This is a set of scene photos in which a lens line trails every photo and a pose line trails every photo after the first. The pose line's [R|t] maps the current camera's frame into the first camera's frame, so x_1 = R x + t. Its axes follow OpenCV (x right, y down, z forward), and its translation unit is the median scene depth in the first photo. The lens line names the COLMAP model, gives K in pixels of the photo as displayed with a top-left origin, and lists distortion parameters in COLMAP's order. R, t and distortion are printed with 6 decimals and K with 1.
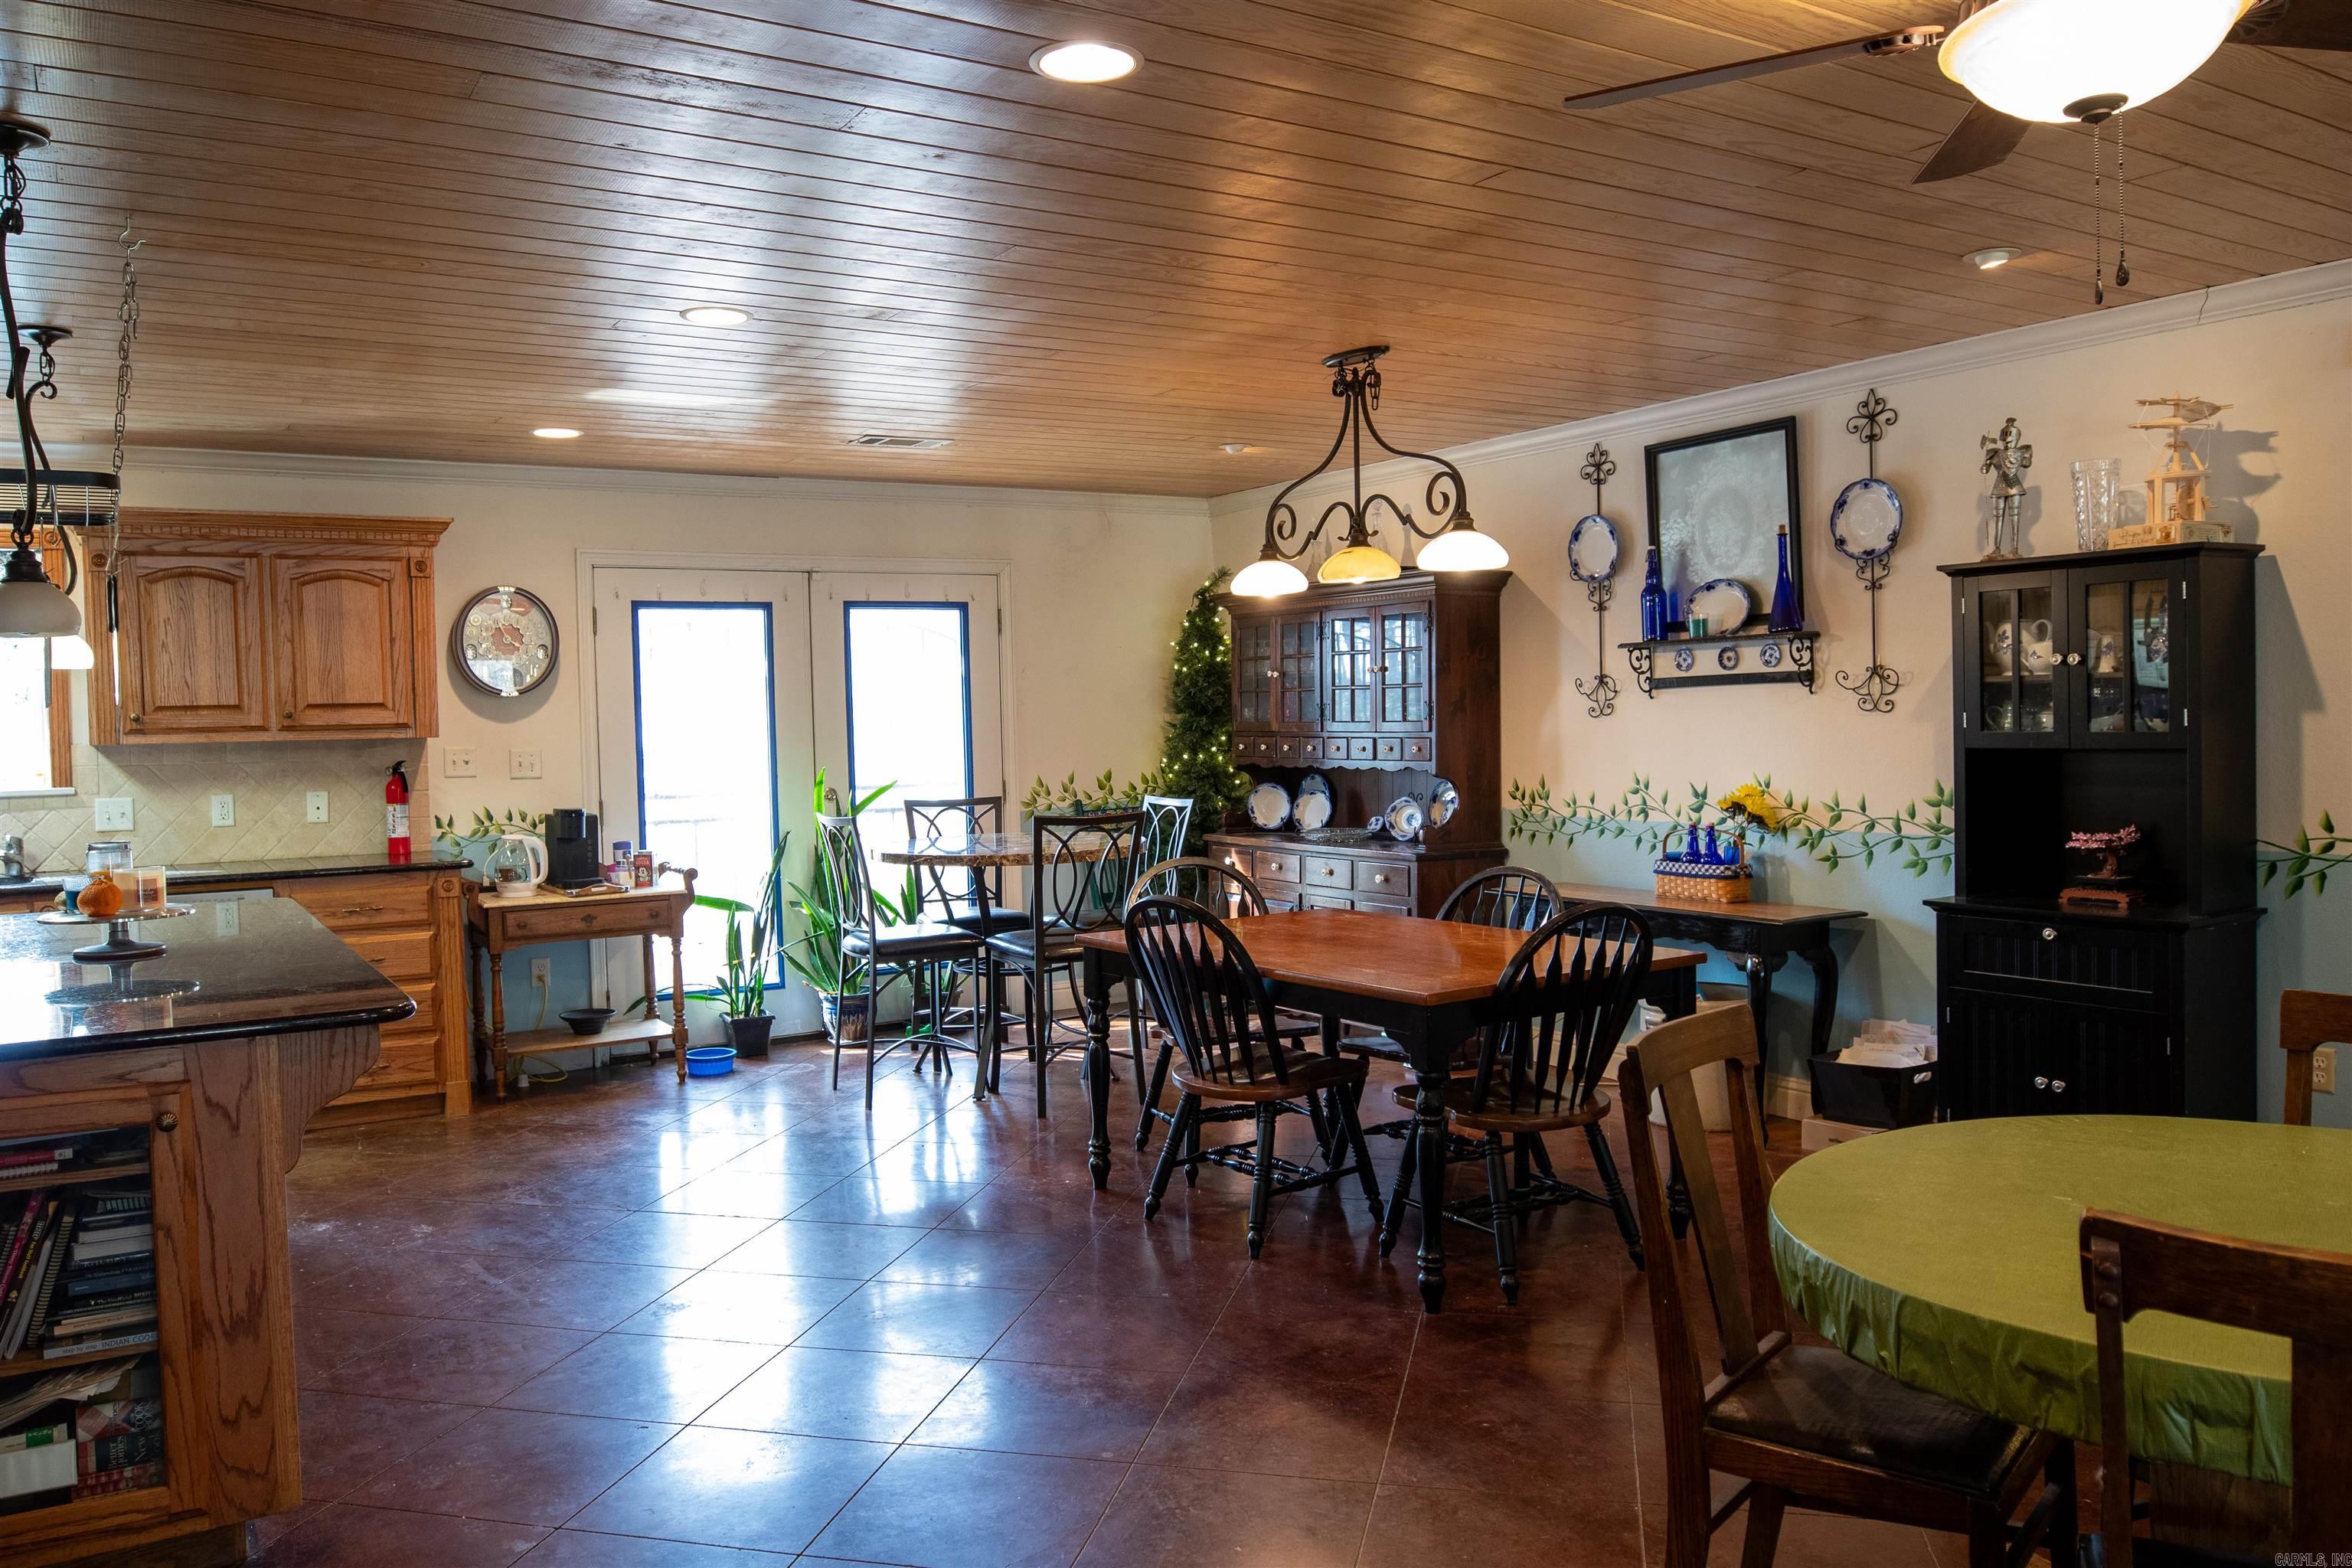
lens RADIAL K [[1741.8, 0, 1166.6], [0, 1741.8, 782.3], [0, 0, 1]] dist [-0.046908, 0.015671]
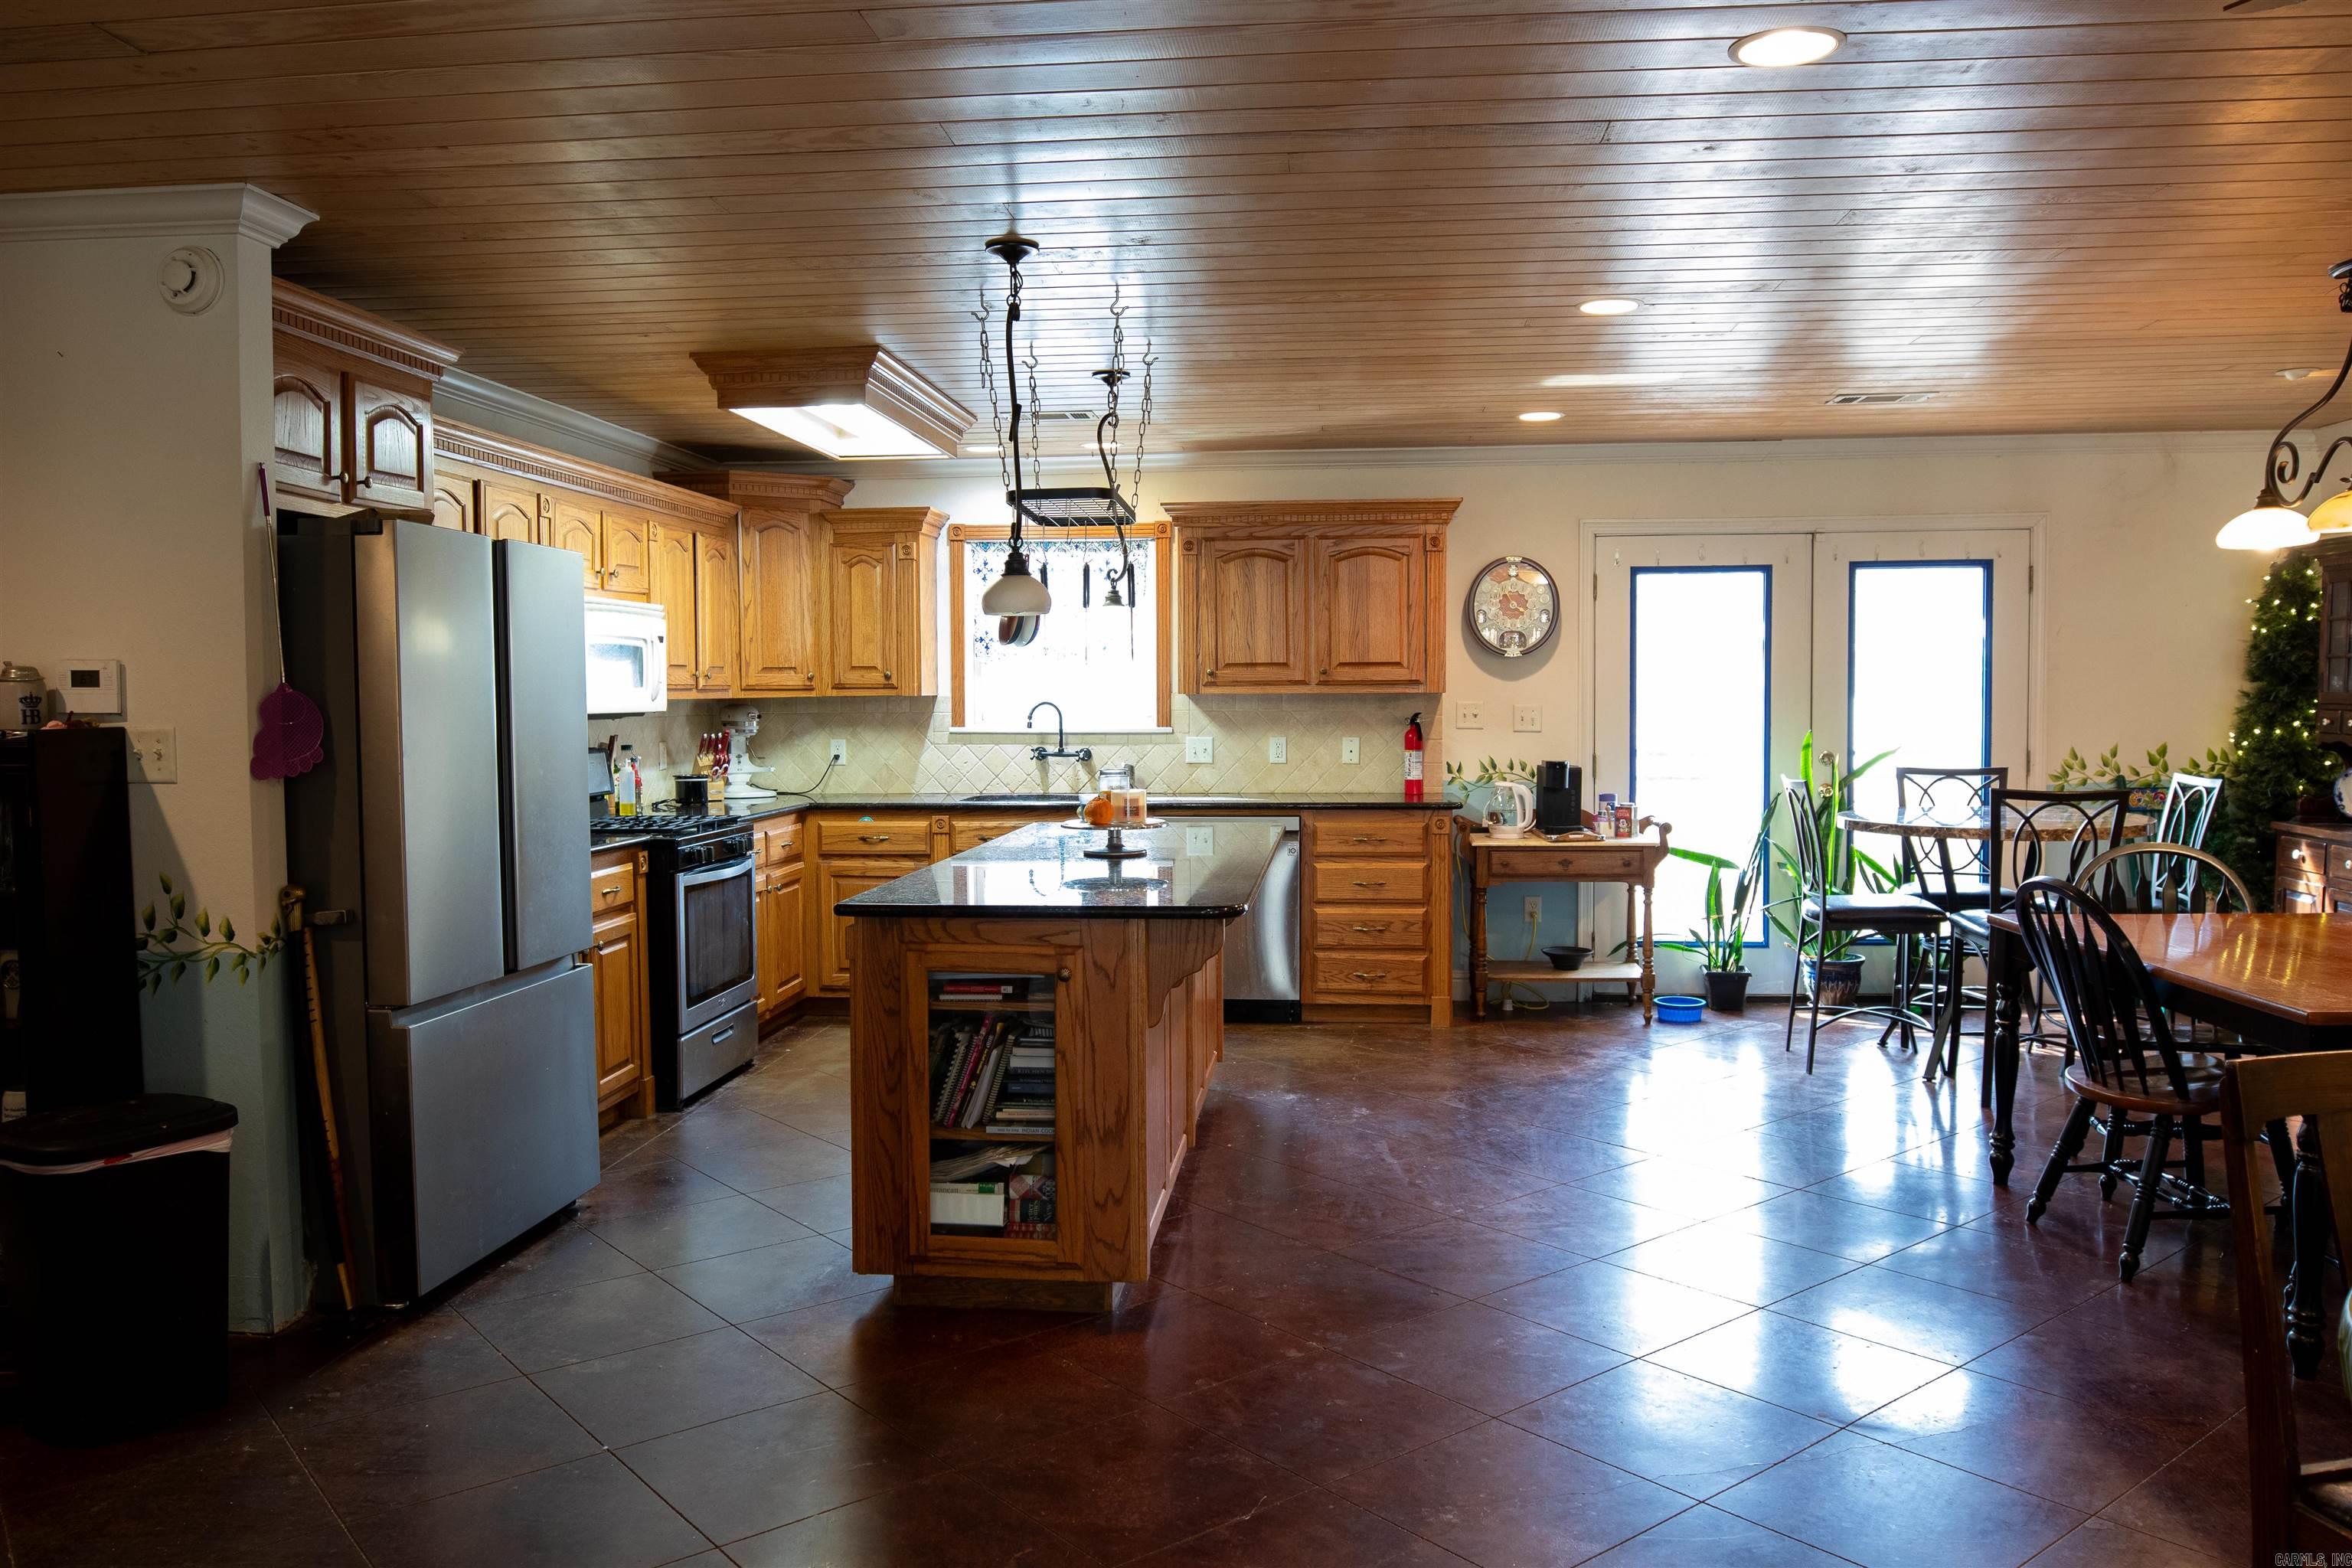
lens RADIAL K [[1741.8, 0, 1144.5], [0, 1741.8, 781.7], [0, 0, 1]] dist [-0.046908, 0.015671]
pose [[0.784893, 0.048630, -0.617720, 0.139004], [-0.033549, 0.998788, 0.036001, -0.002480], [0.618723, -0.007533, 0.785573, -0.017721]]
